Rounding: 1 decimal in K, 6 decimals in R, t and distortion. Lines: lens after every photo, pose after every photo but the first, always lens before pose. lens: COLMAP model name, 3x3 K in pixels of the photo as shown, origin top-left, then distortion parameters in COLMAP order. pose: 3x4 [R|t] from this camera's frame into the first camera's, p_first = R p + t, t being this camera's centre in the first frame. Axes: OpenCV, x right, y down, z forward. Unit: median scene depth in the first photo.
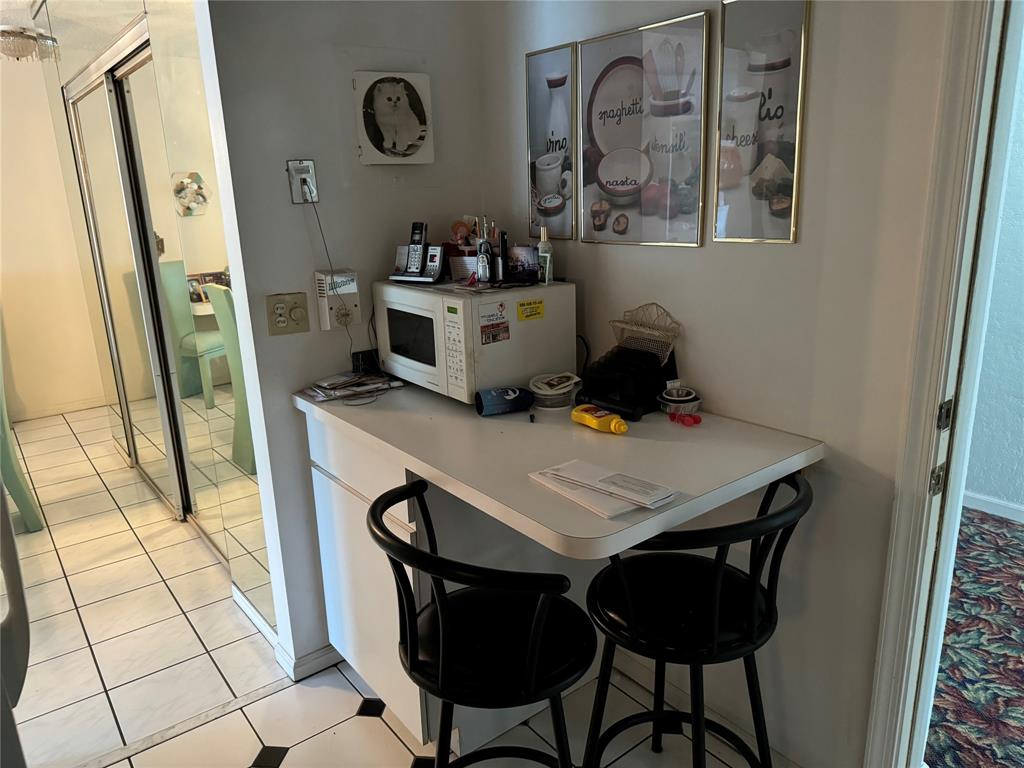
lens RADIAL K [[721.1, 0, 510.9], [0, 721.1, 384.8], [0, 0, 1]] dist [-0.008107, -0.002759]
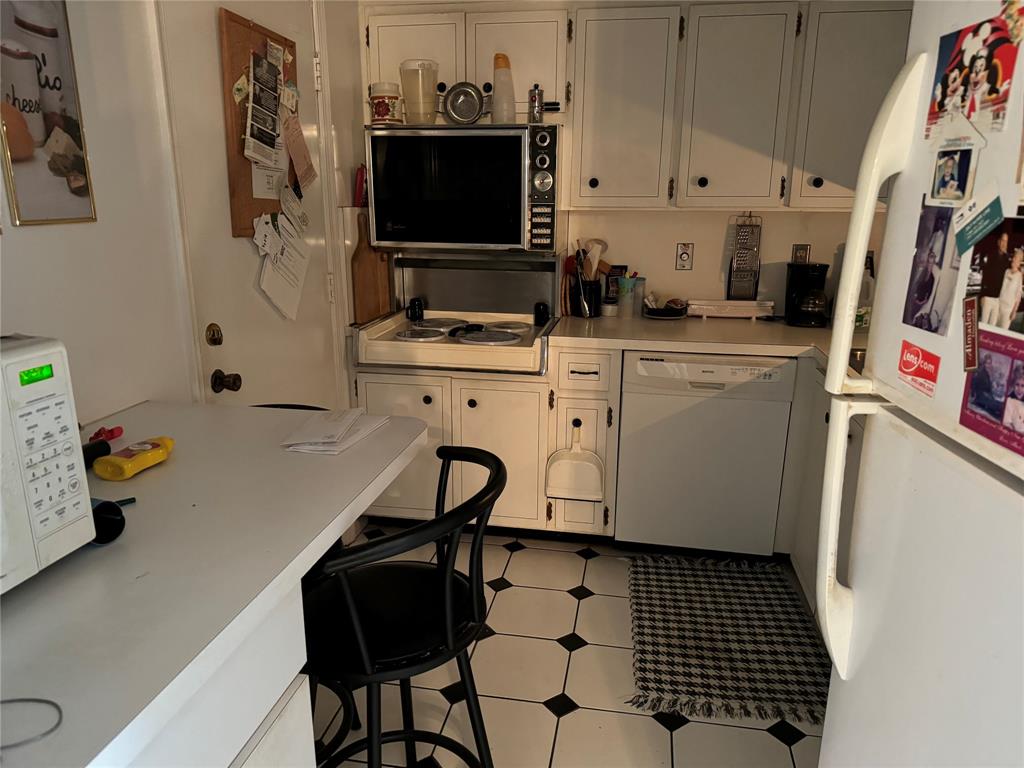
lens RADIAL K [[721.1, 0, 510.6], [0, 721.1, 385.1], [0, 0, 1]] dist [-0.008107, -0.002759]
pose [[-0.670761, -0.150281, 0.726289, -0.748801], [0.217584, 0.896296, 0.386407, -0.250919], [-0.709039, 0.417216, -0.568502, 1.242231]]
